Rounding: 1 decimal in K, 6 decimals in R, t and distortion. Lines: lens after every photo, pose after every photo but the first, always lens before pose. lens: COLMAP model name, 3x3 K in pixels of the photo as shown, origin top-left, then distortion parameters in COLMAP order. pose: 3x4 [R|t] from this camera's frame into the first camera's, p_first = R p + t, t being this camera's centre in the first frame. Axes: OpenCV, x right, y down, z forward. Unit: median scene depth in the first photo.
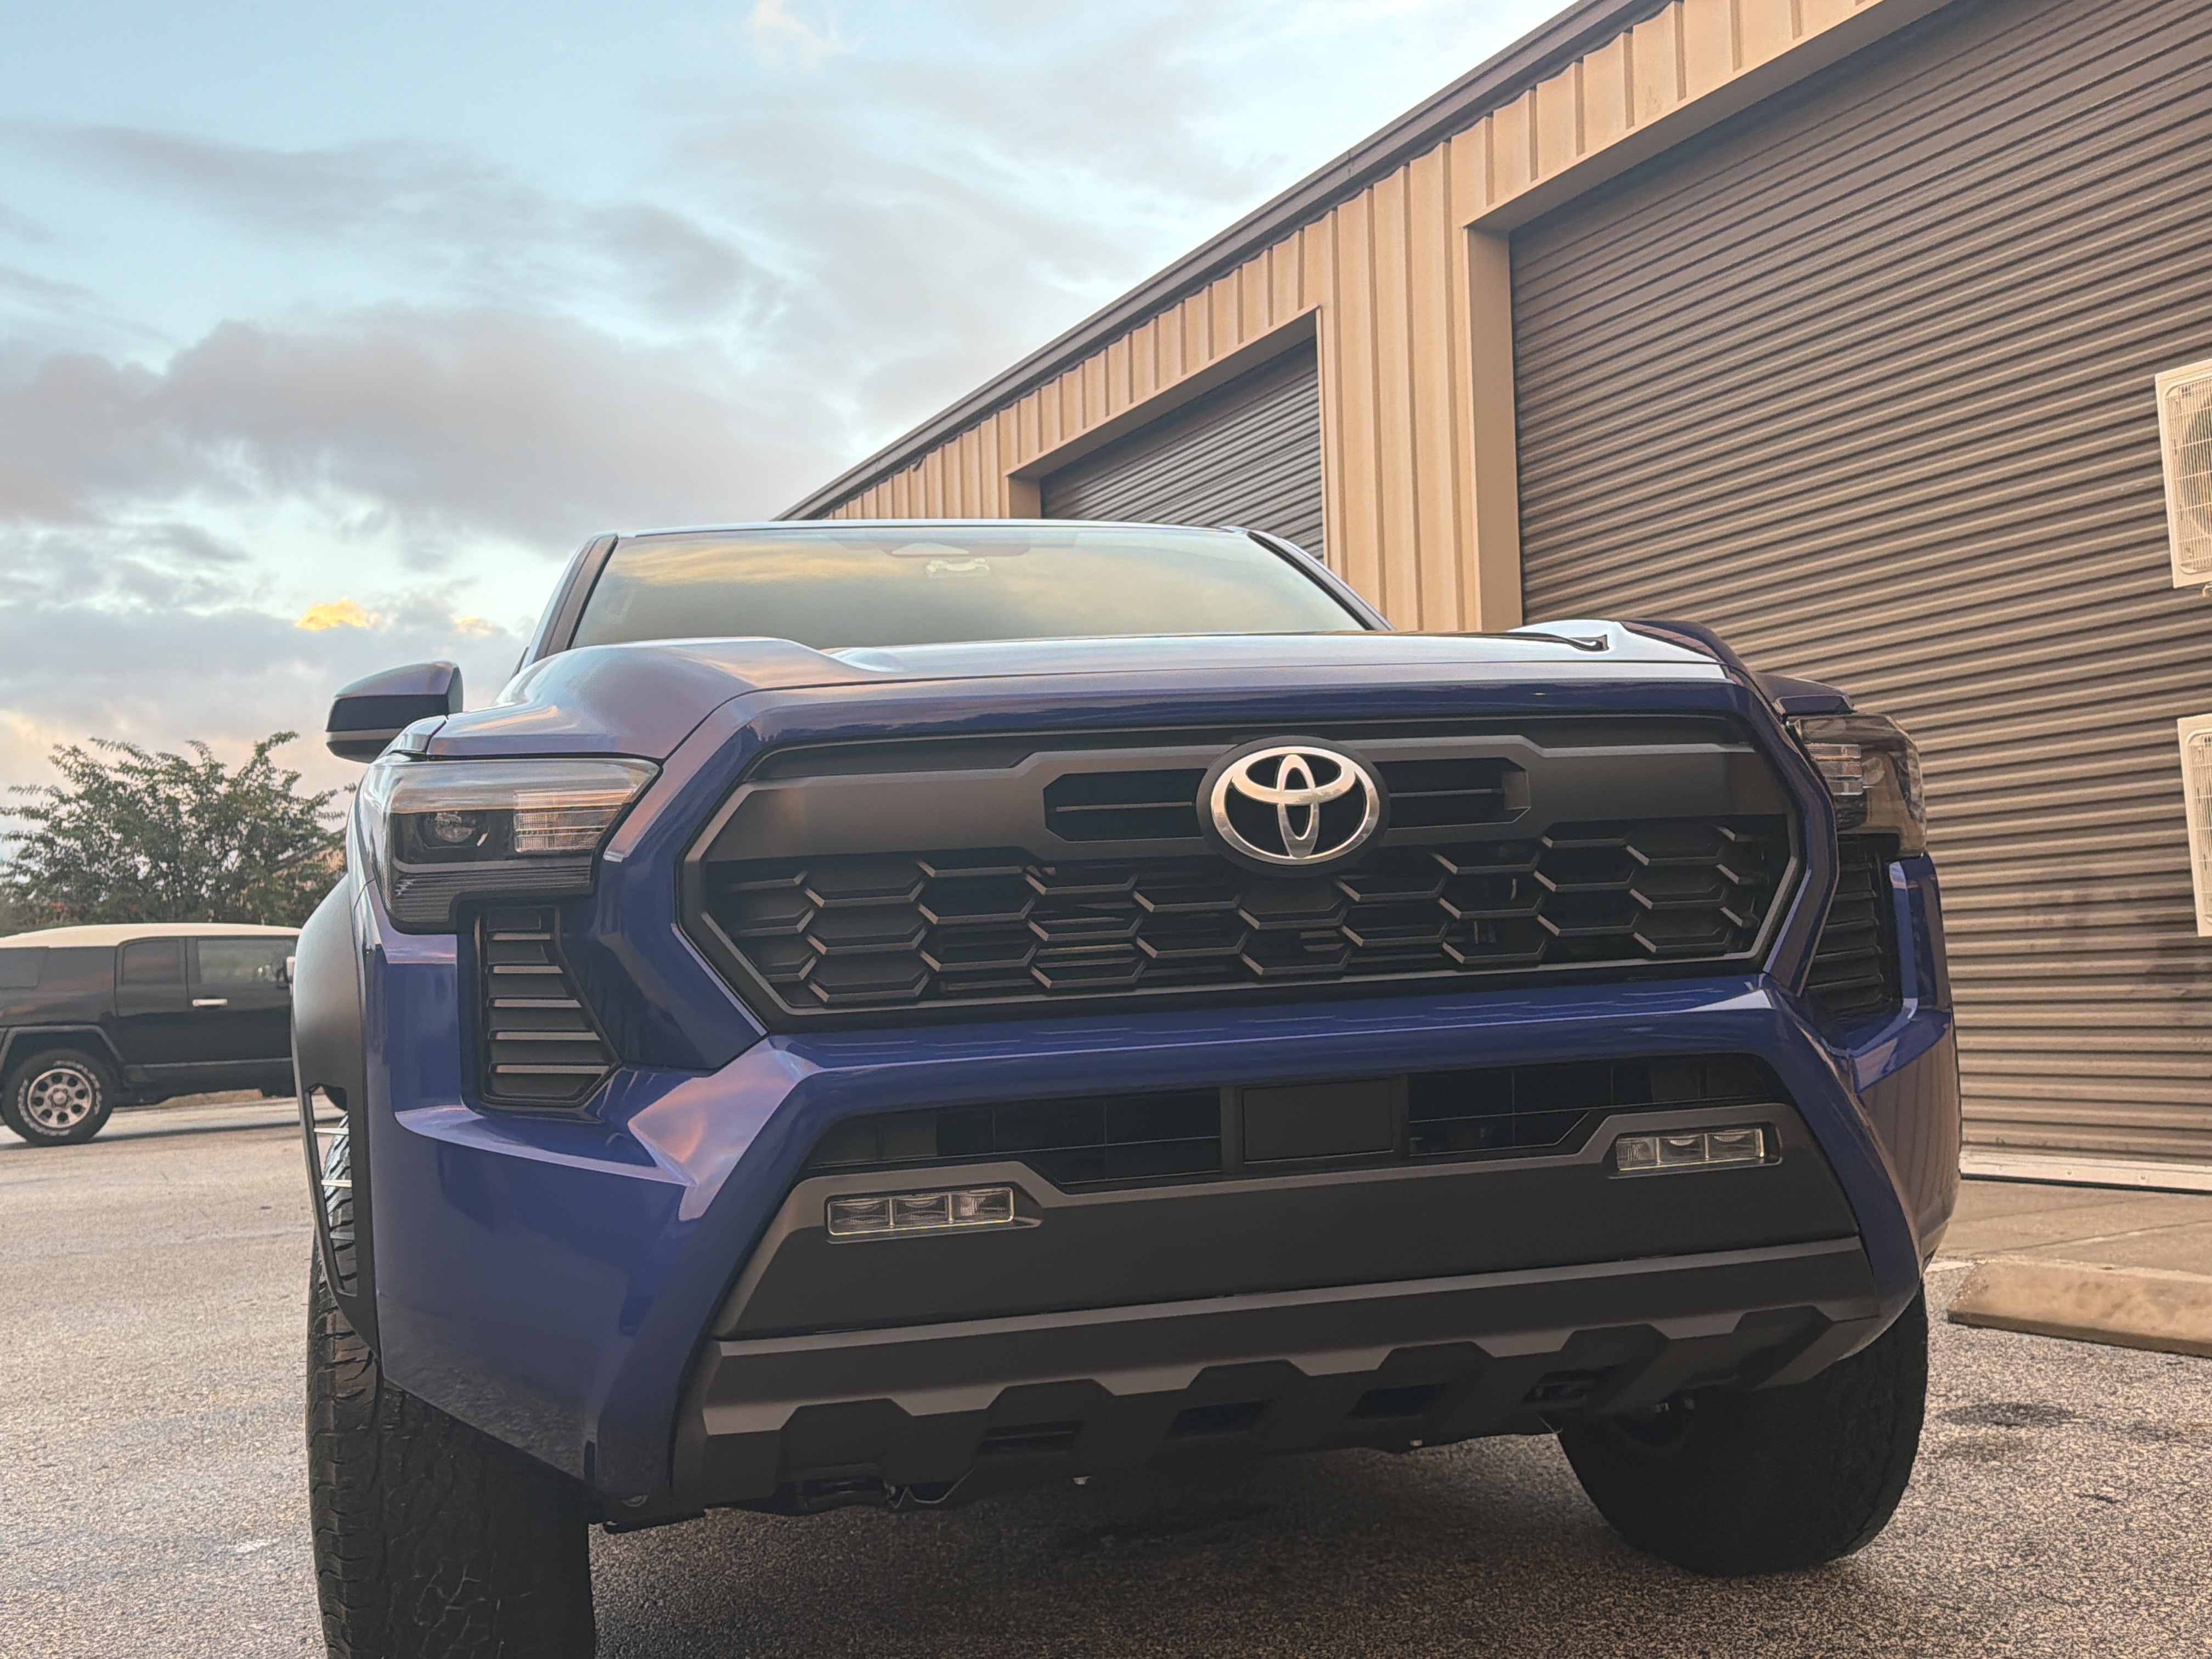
lens RADIAL K [[2157.1, 0, 1106.0], [0, 2157.1, 829.5], [0, 0, 1]] dist [0.134594, -0.258971]
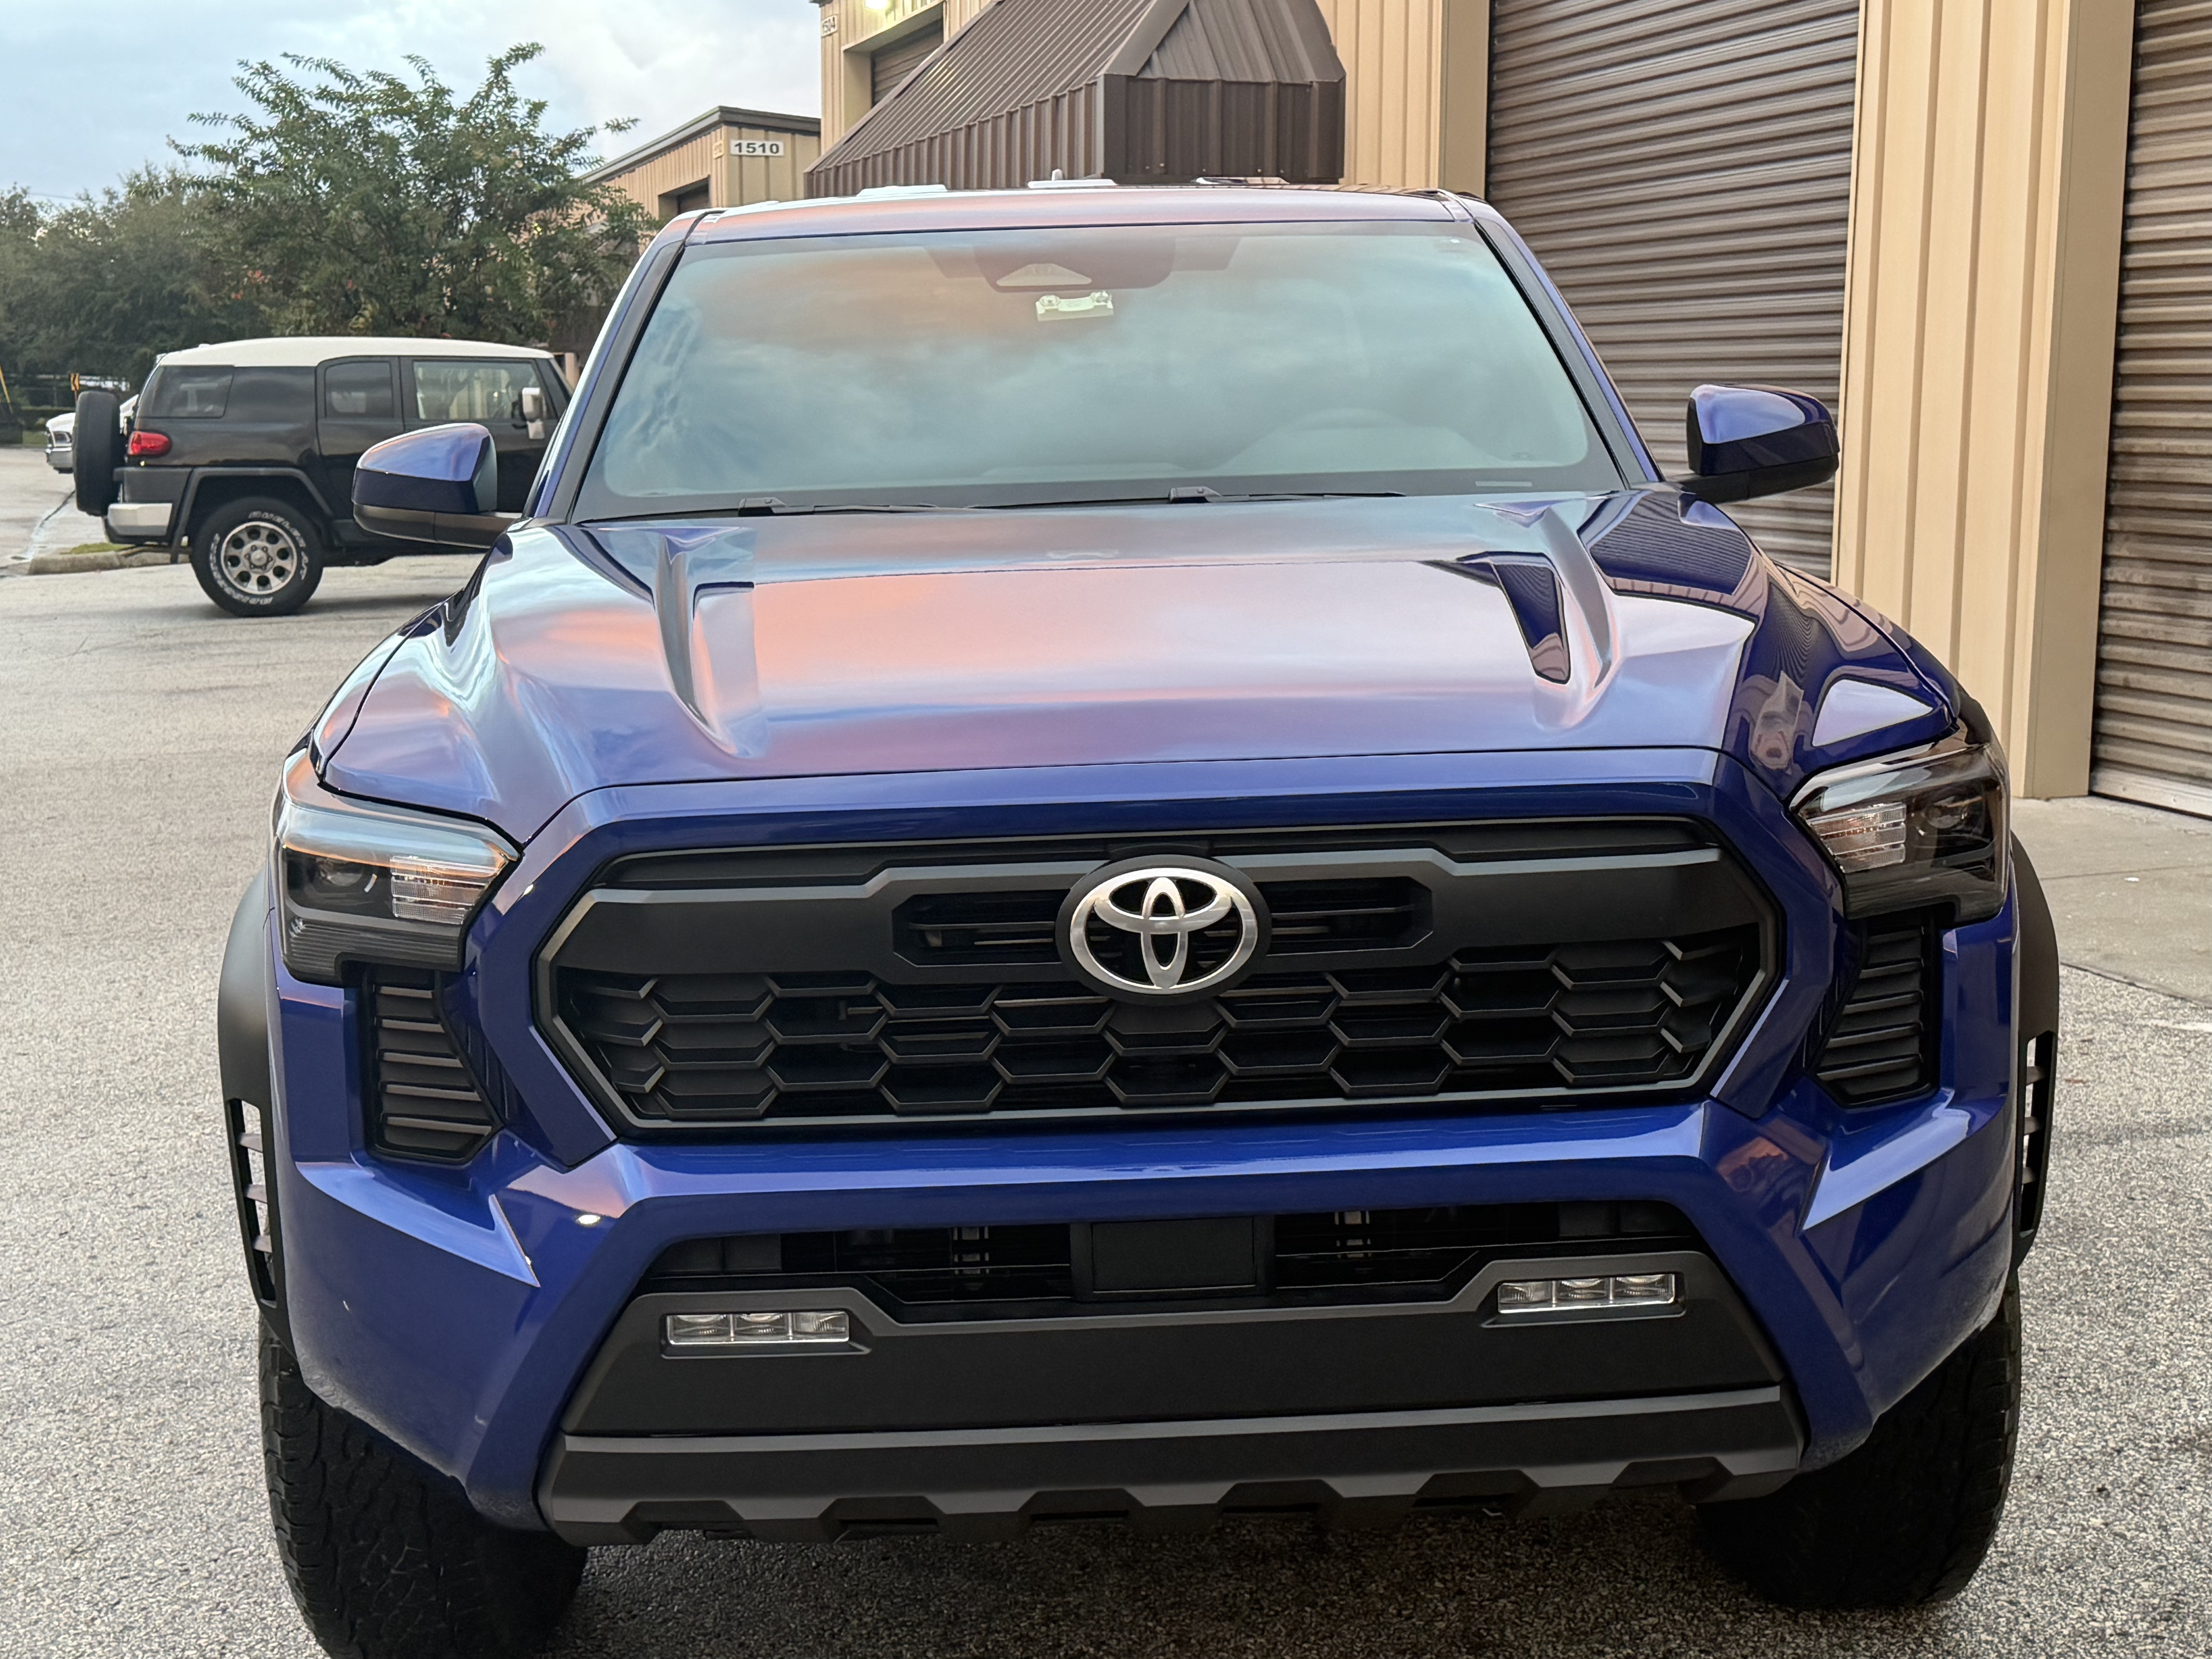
lens RADIAL K [[3004.7, 0, 1104.0], [0, 3004.7, 859.3], [0, 0, 1]] dist [0.100201, 0.052479]
pose [[0.981895, 0.059641, -0.179790, 0.272039], [-0.015144, 0.970818, 0.239341, -0.326013], [0.188817, -0.232285, 0.954145, -0.225103]]
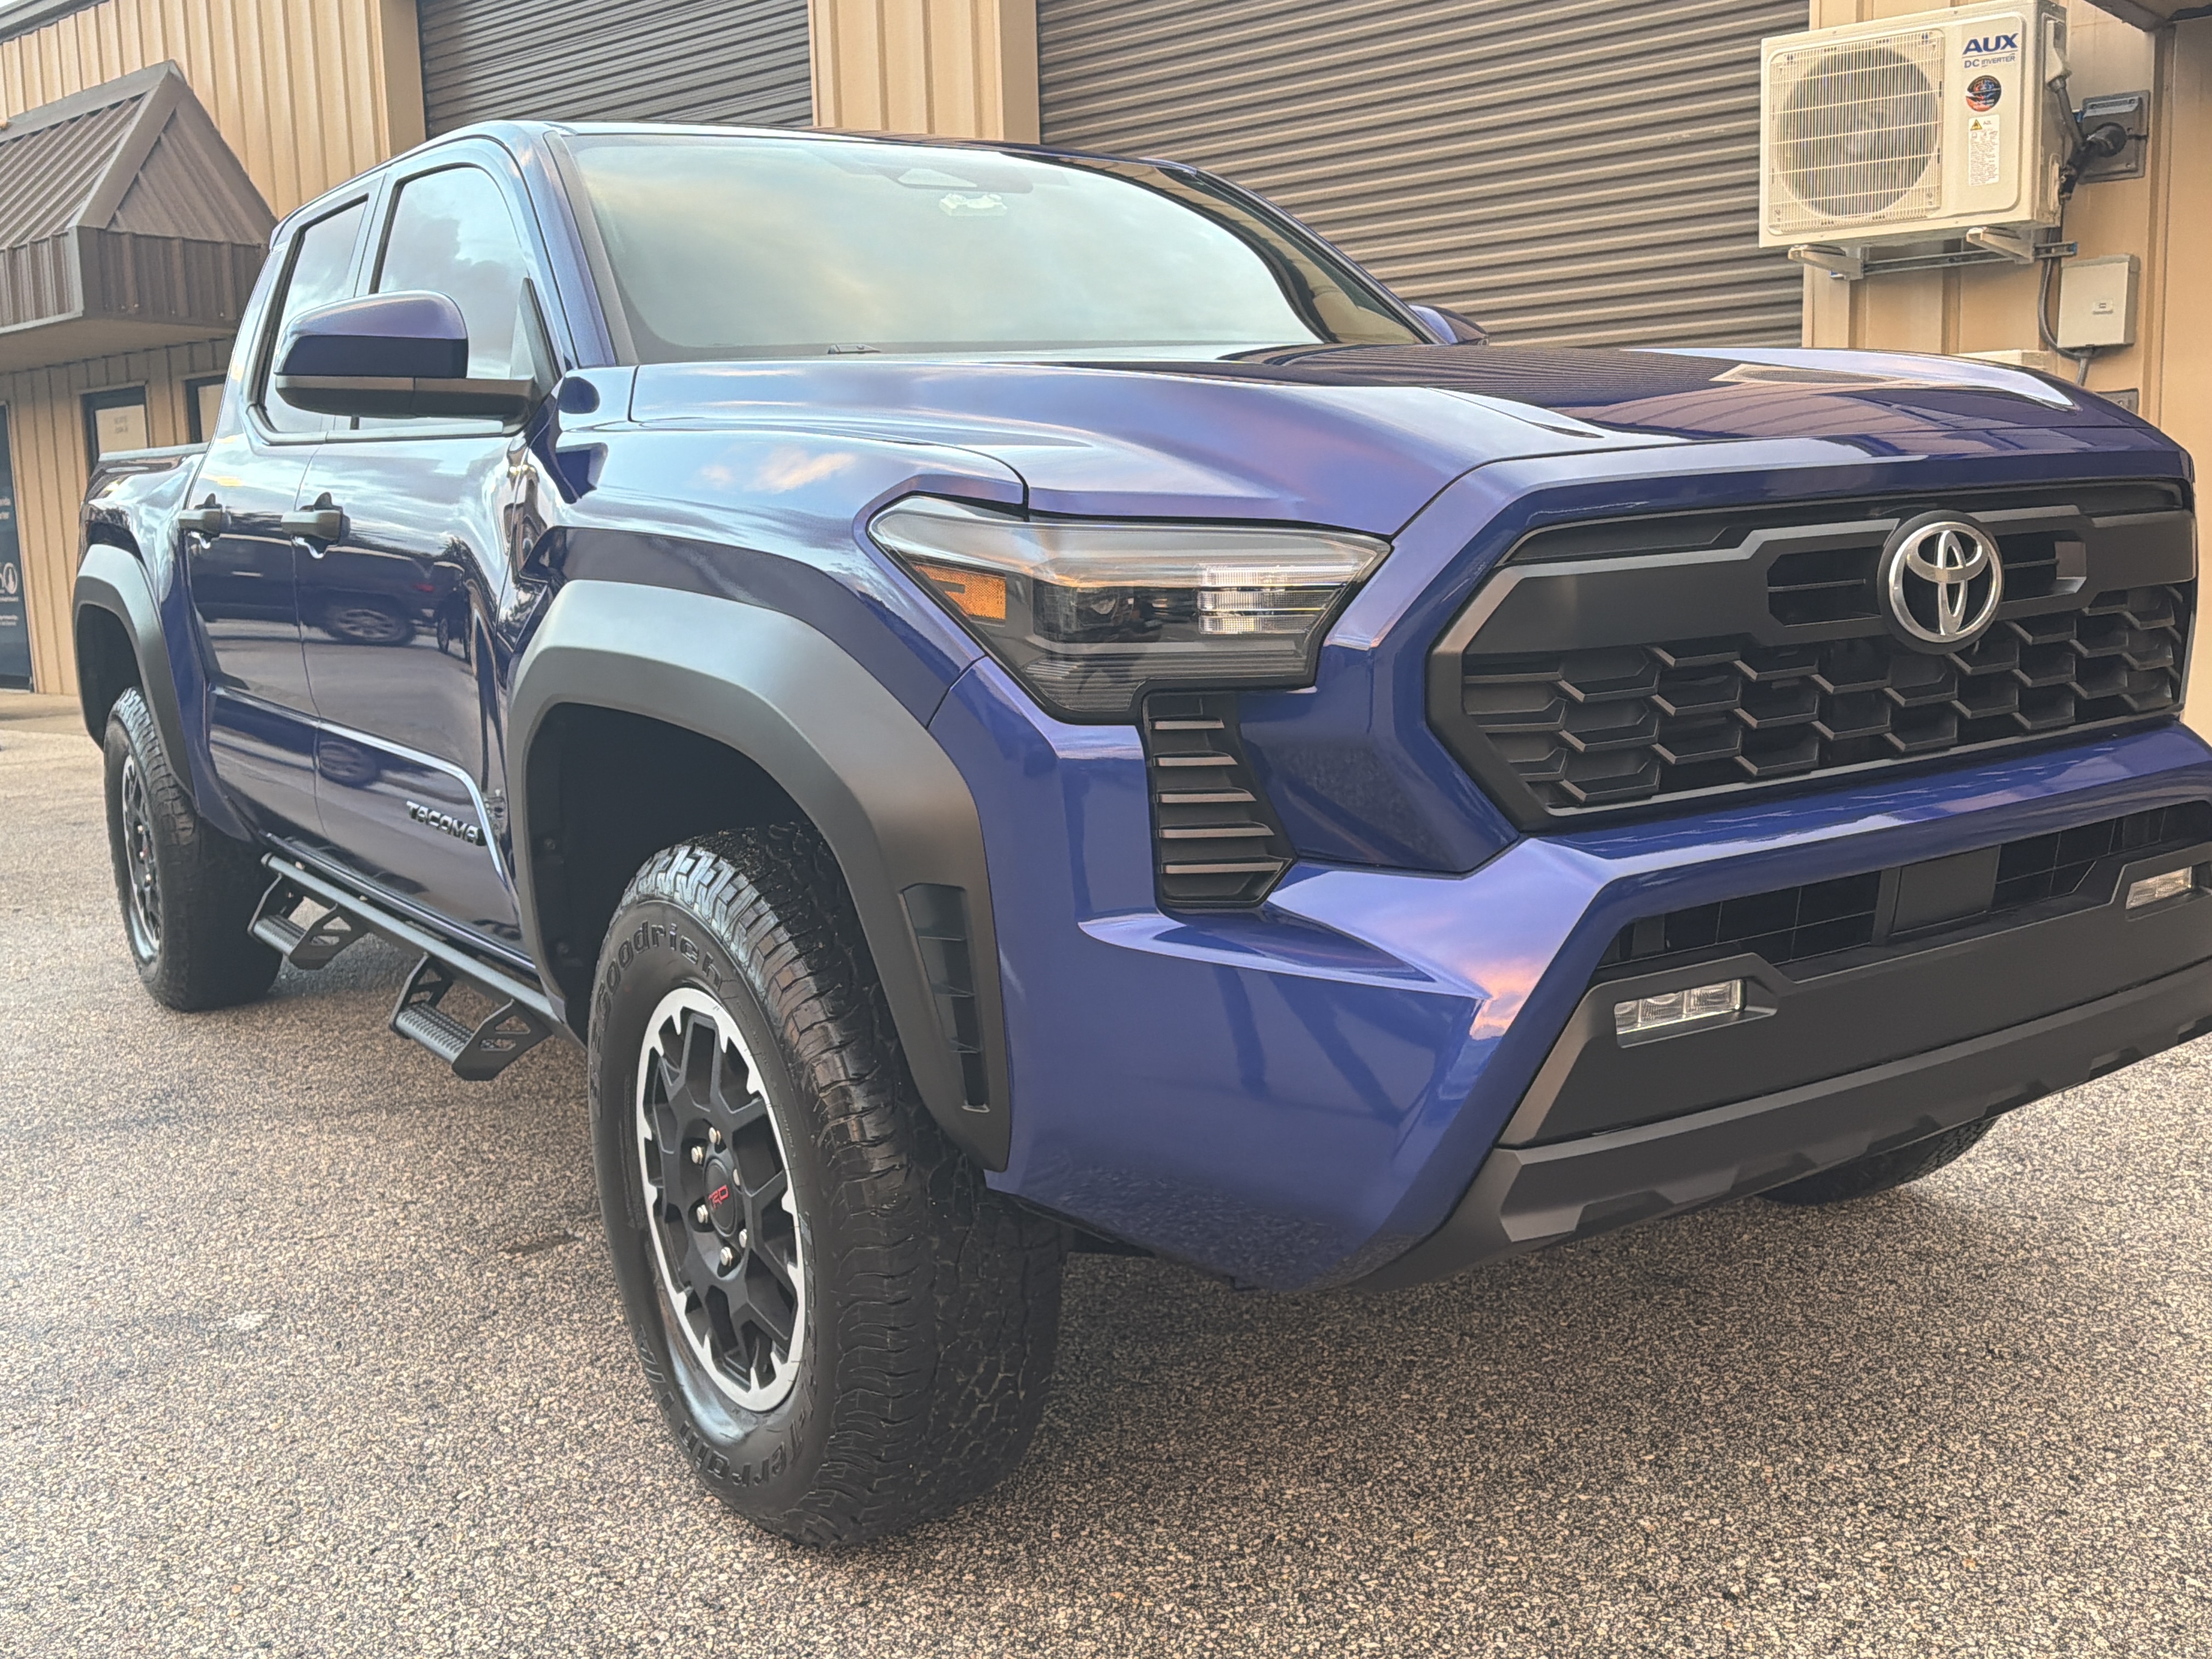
lens RADIAL K [[2157.1, 0, 1106.0], [0, 2157.1, 829.5], [0, 0, 1]] dist [0.134594, -0.258971]
pose [[0.933754, -0.043251, 0.355292, -0.593229], [-0.028756, 0.980397, 0.194924, -0.078953], [-0.356758, -0.192228, 0.914206, 0.170506]]
